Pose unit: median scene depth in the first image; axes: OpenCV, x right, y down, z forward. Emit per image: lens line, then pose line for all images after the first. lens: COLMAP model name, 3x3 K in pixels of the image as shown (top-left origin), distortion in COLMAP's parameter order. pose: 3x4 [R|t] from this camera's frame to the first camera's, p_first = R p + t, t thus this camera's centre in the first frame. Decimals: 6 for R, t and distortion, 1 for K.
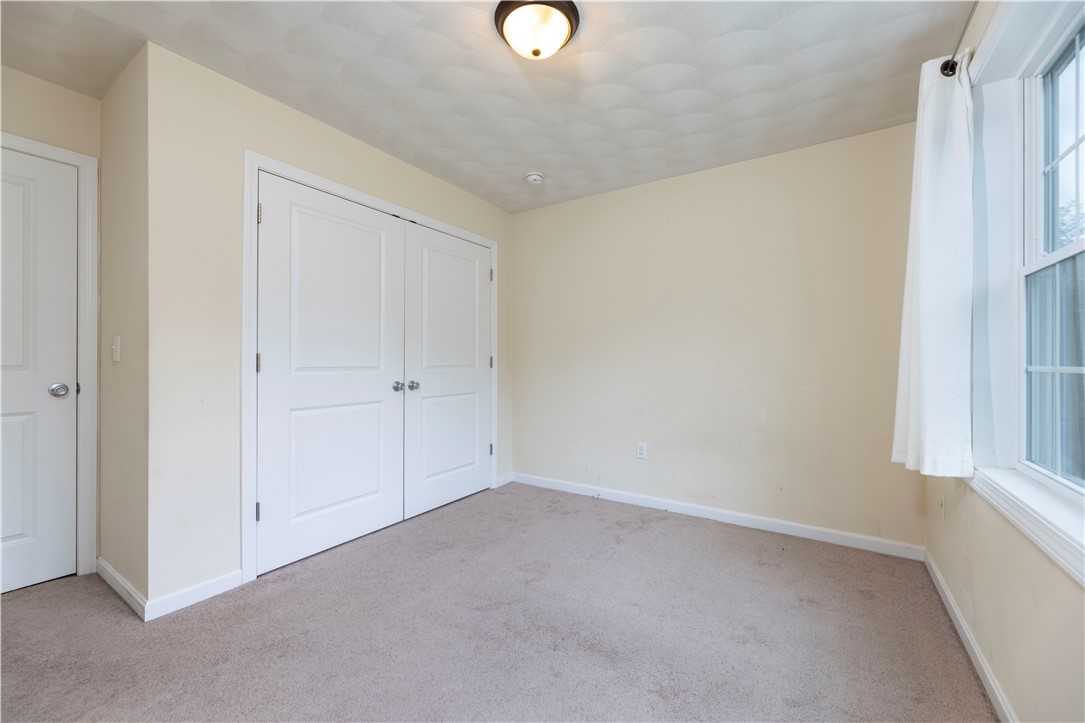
lens RADIAL K [[434.8, 0, 538.8], [0, 434.8, 361.0], [0, 0, 1]] dist [-0.001147, 0.000326]
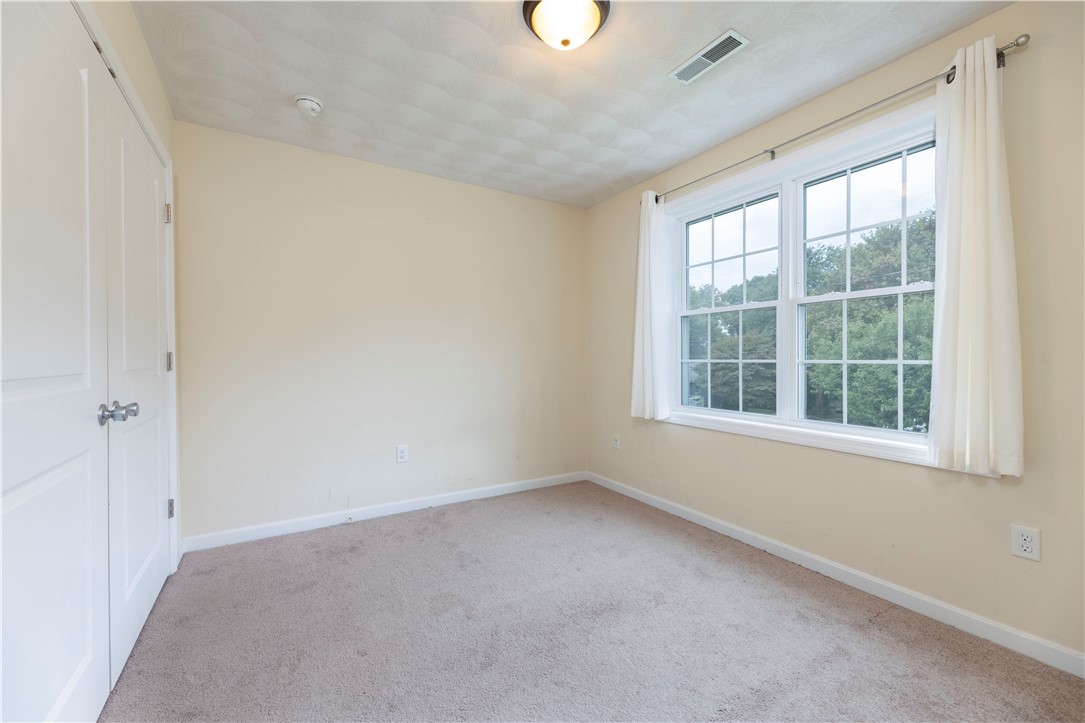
lens RADIAL K [[434.8, 0, 535.4], [0, 434.8, 362.8], [0, 0, 1]] dist [-0.001147, 0.000326]
pose [[0.433406, -0.014346, 0.901085, -0.534711], [0.004420, 0.999895, 0.013793, -0.002313], [-0.901188, -0.001995, 0.433424, 0.371499]]
